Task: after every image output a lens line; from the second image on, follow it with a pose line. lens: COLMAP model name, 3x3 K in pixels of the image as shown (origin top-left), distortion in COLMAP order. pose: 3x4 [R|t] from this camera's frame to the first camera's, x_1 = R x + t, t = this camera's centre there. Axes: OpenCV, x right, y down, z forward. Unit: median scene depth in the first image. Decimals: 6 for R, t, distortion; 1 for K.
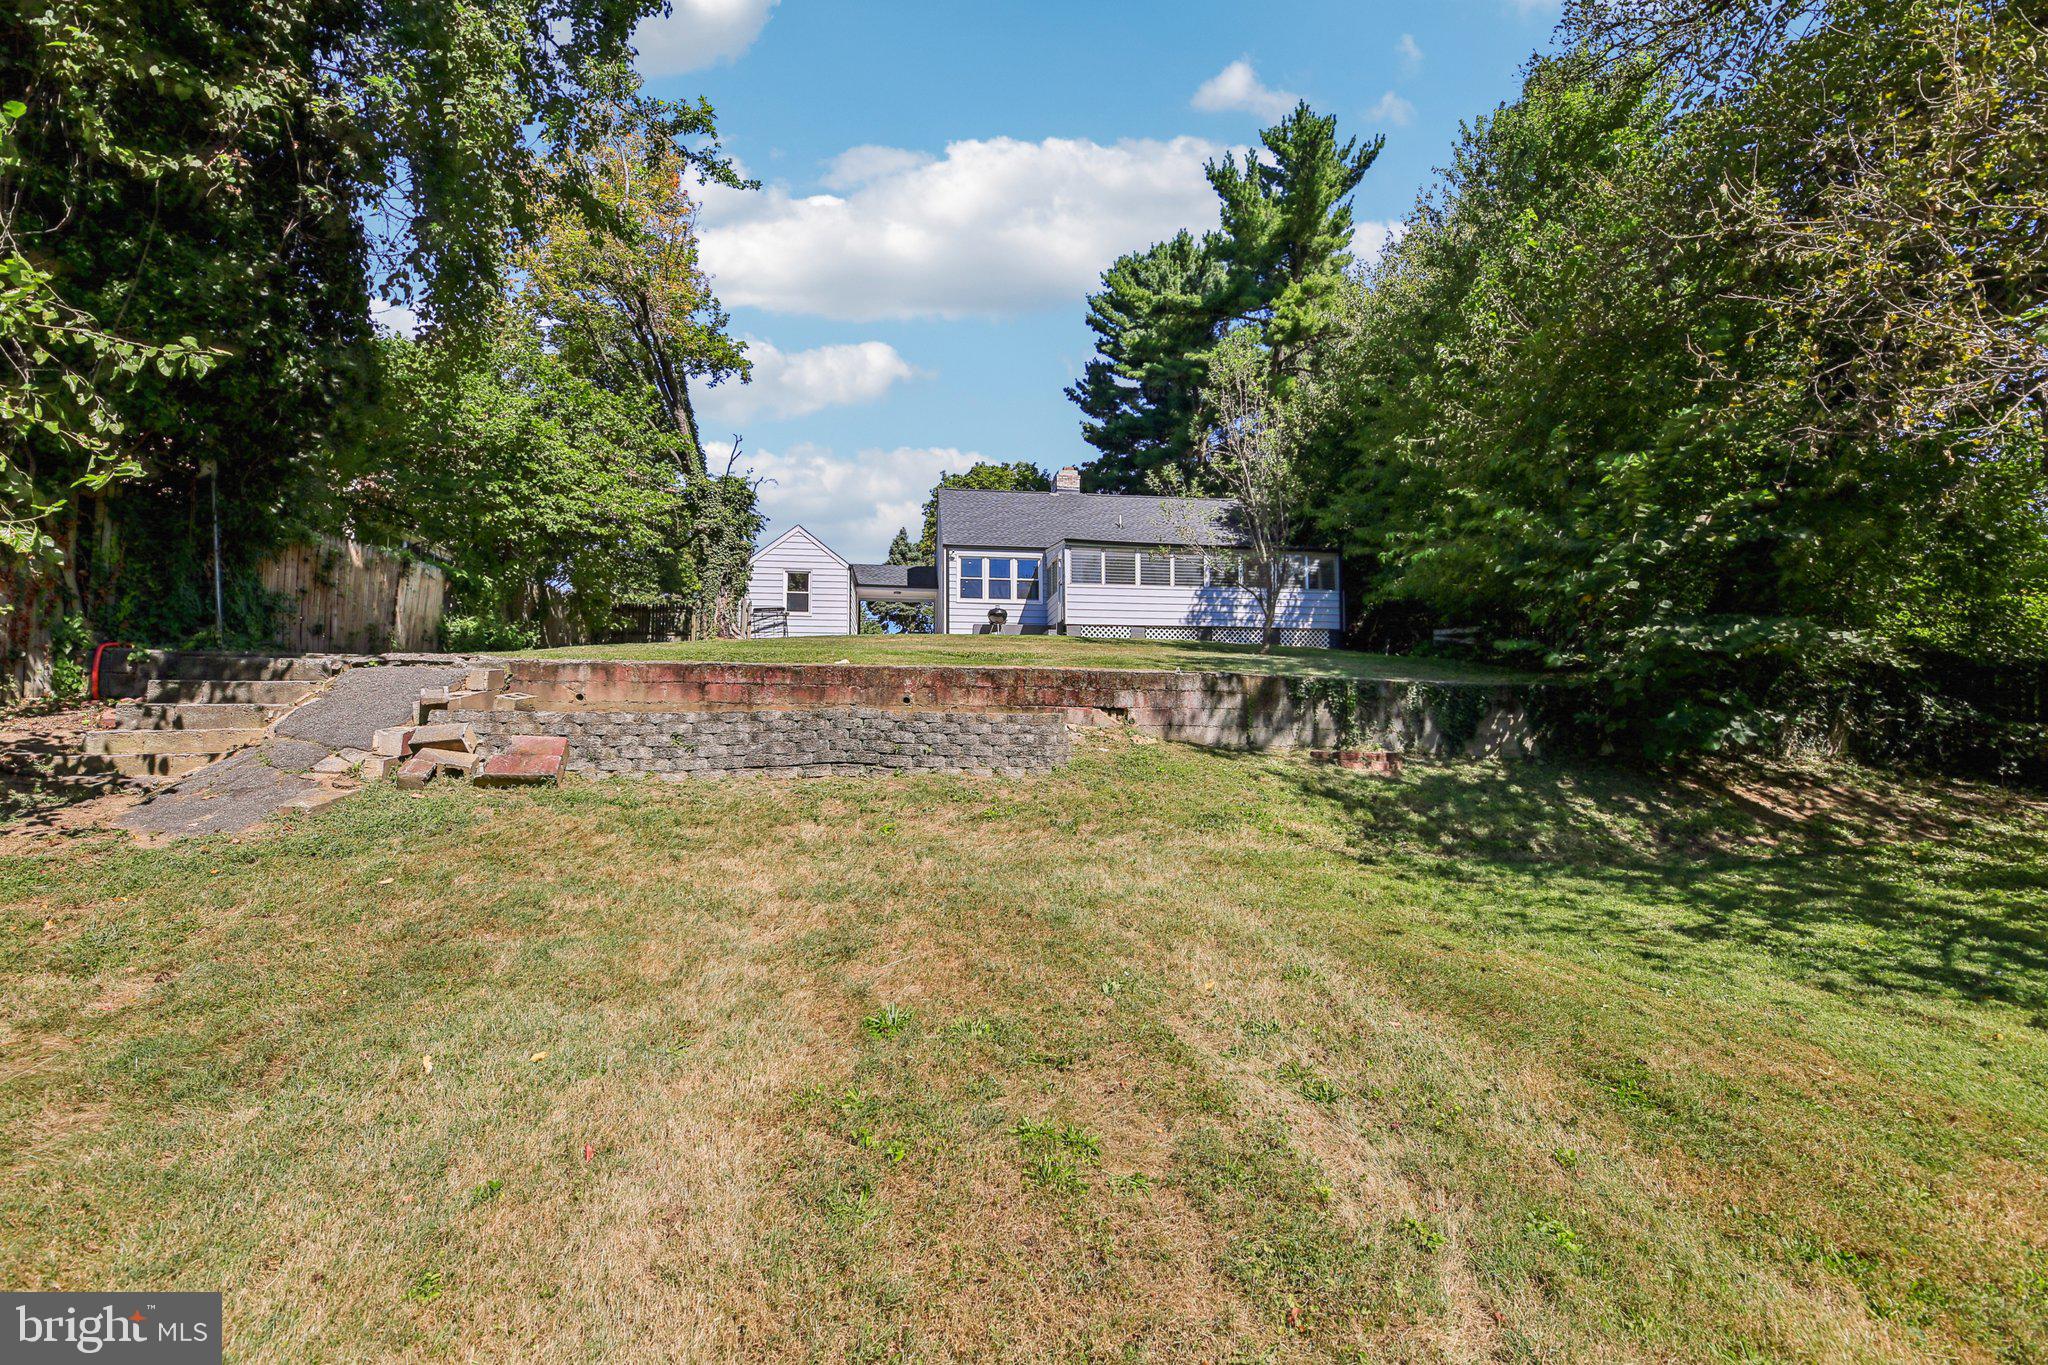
lens RADIAL K [[830.4, 0, 1036.1], [0, 830.4, 674.1], [0, 0, 1]] dist [-0.001751, -0.000053]
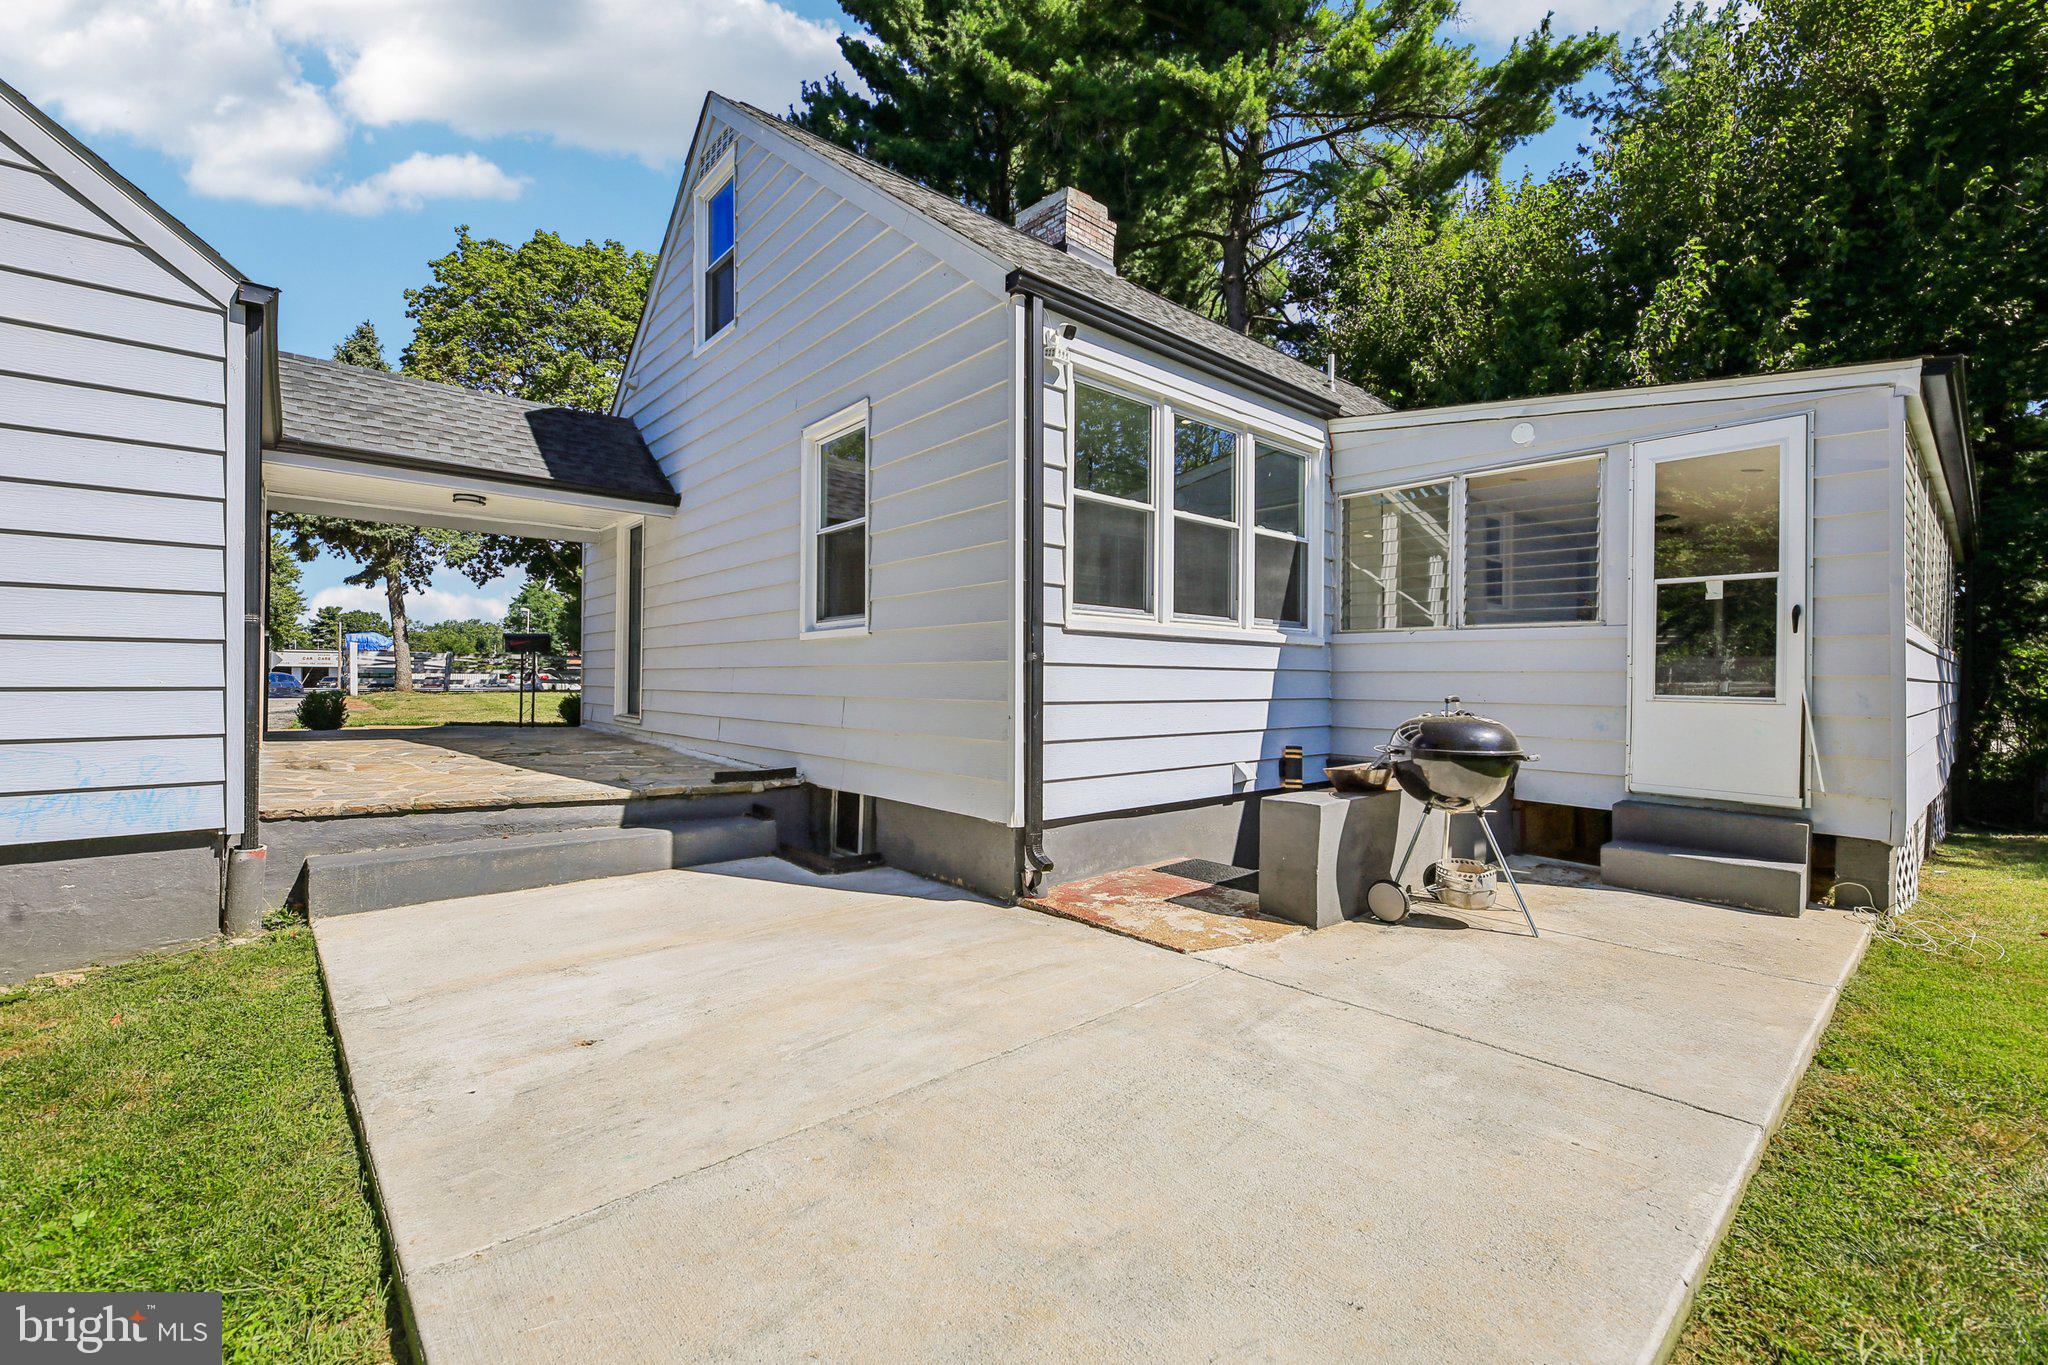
lens RADIAL K [[857.6, 0, 1007.0], [0, 857.6, 671.7], [0, 0, 1]] dist [-0.001416, -0.000192]
pose [[0.852078, 0.017999, 0.523105, -0.204877], [-0.057142, 0.996634, 0.058786, -0.089250], [-0.520286, -0.079981, 0.850238, 0.867823]]
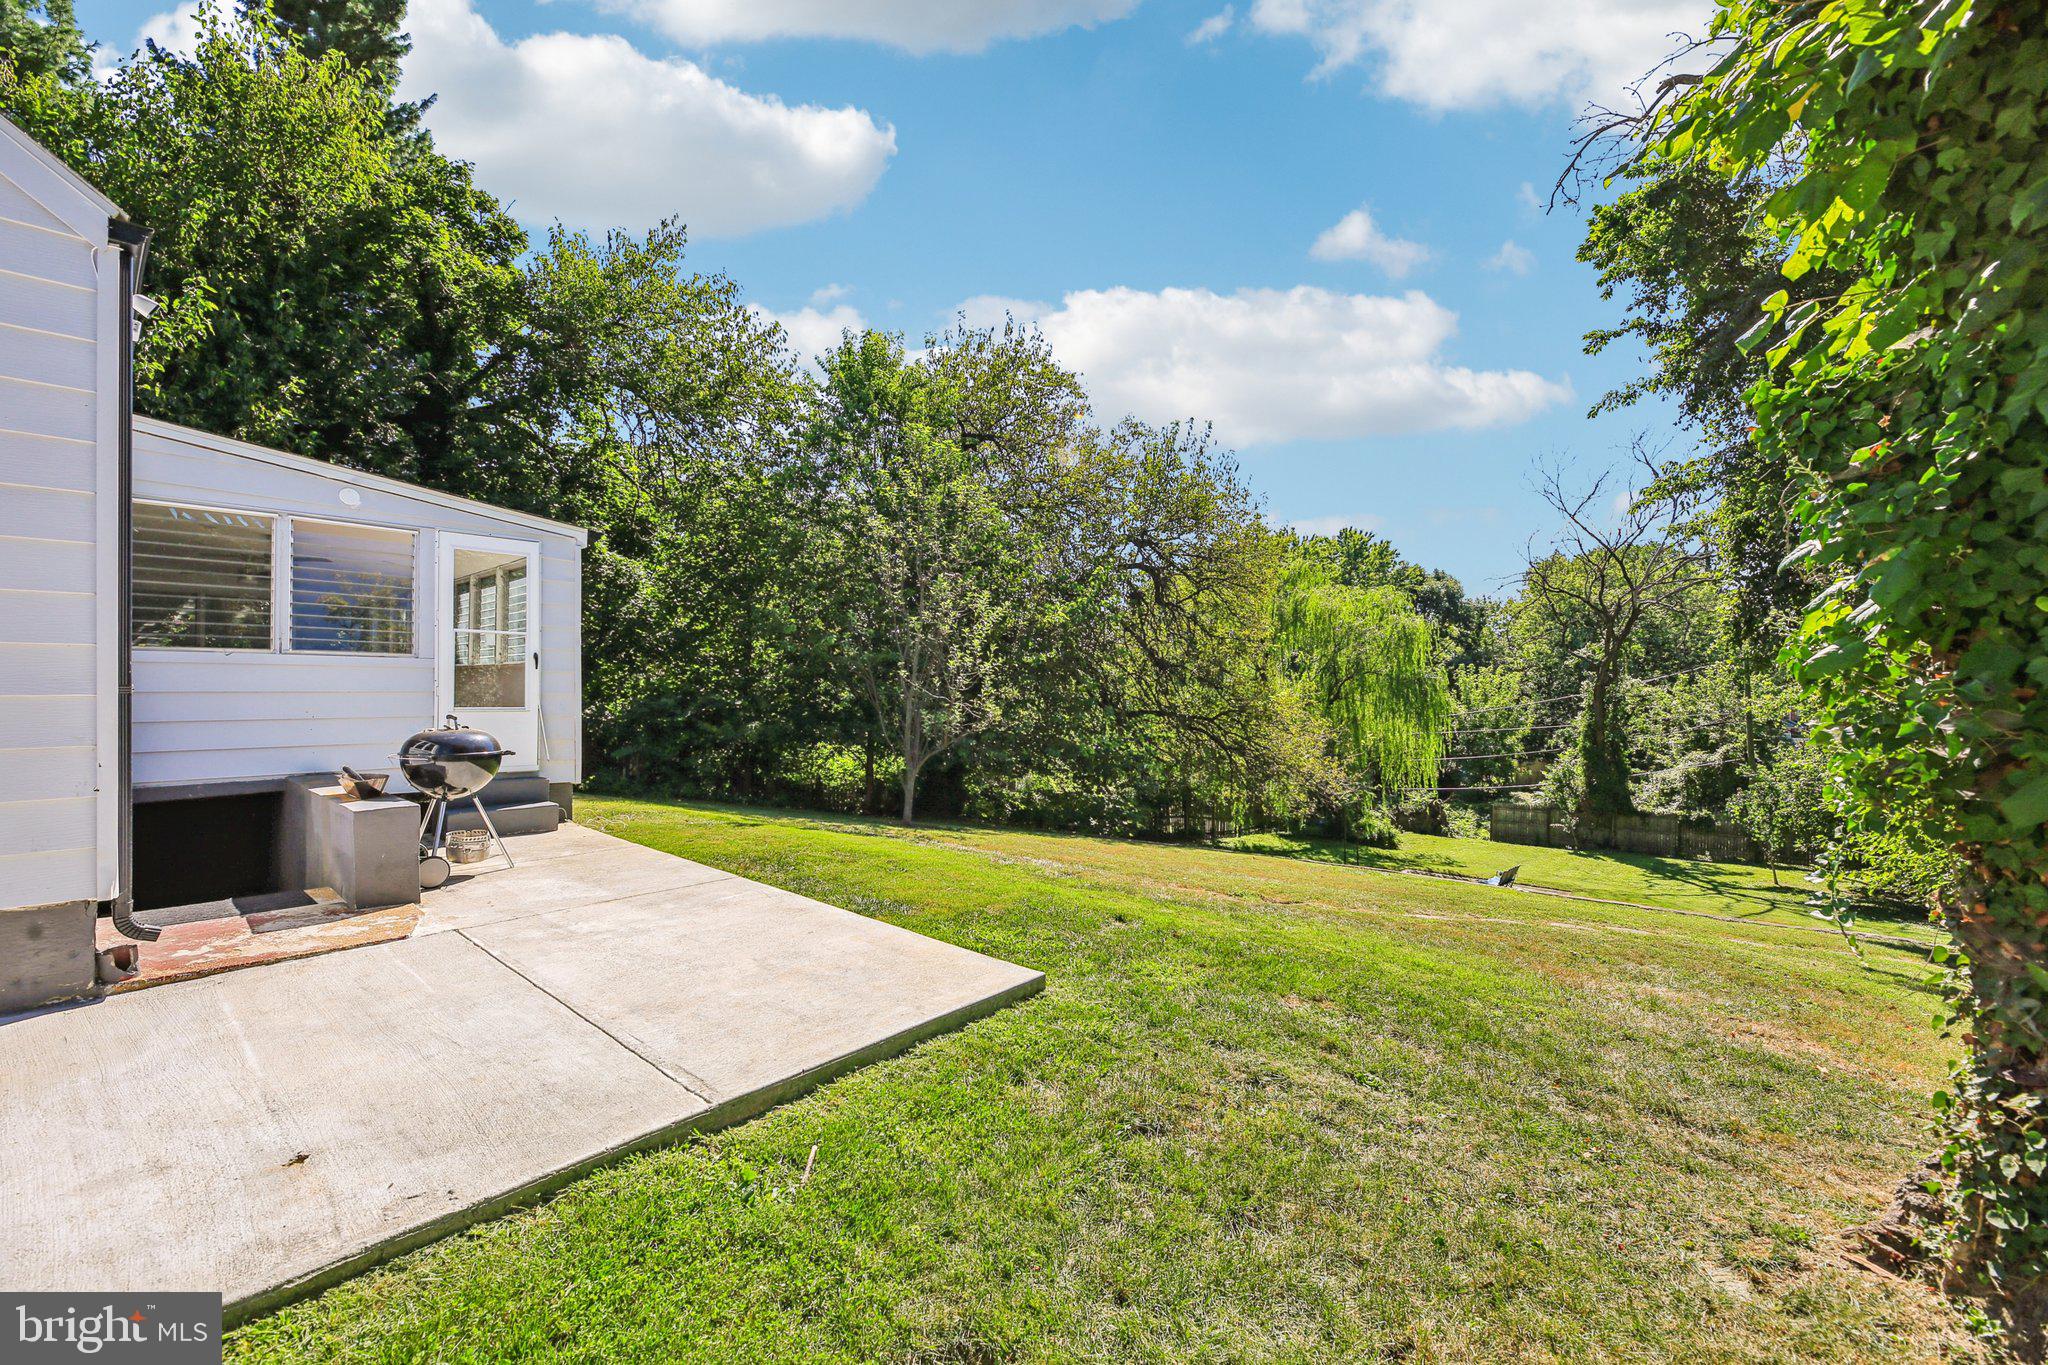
lens RADIAL K [[857.6, 0, 1007.0], [0, 857.6, 671.7], [0, 0, 1]] dist [-0.001416, -0.000192]
pose [[-0.601919, 0.013554, 0.798442, -0.316693], [-0.063058, 0.995927, -0.064444, -0.086004], [-0.796064, -0.089138, -0.598612, 0.982457]]
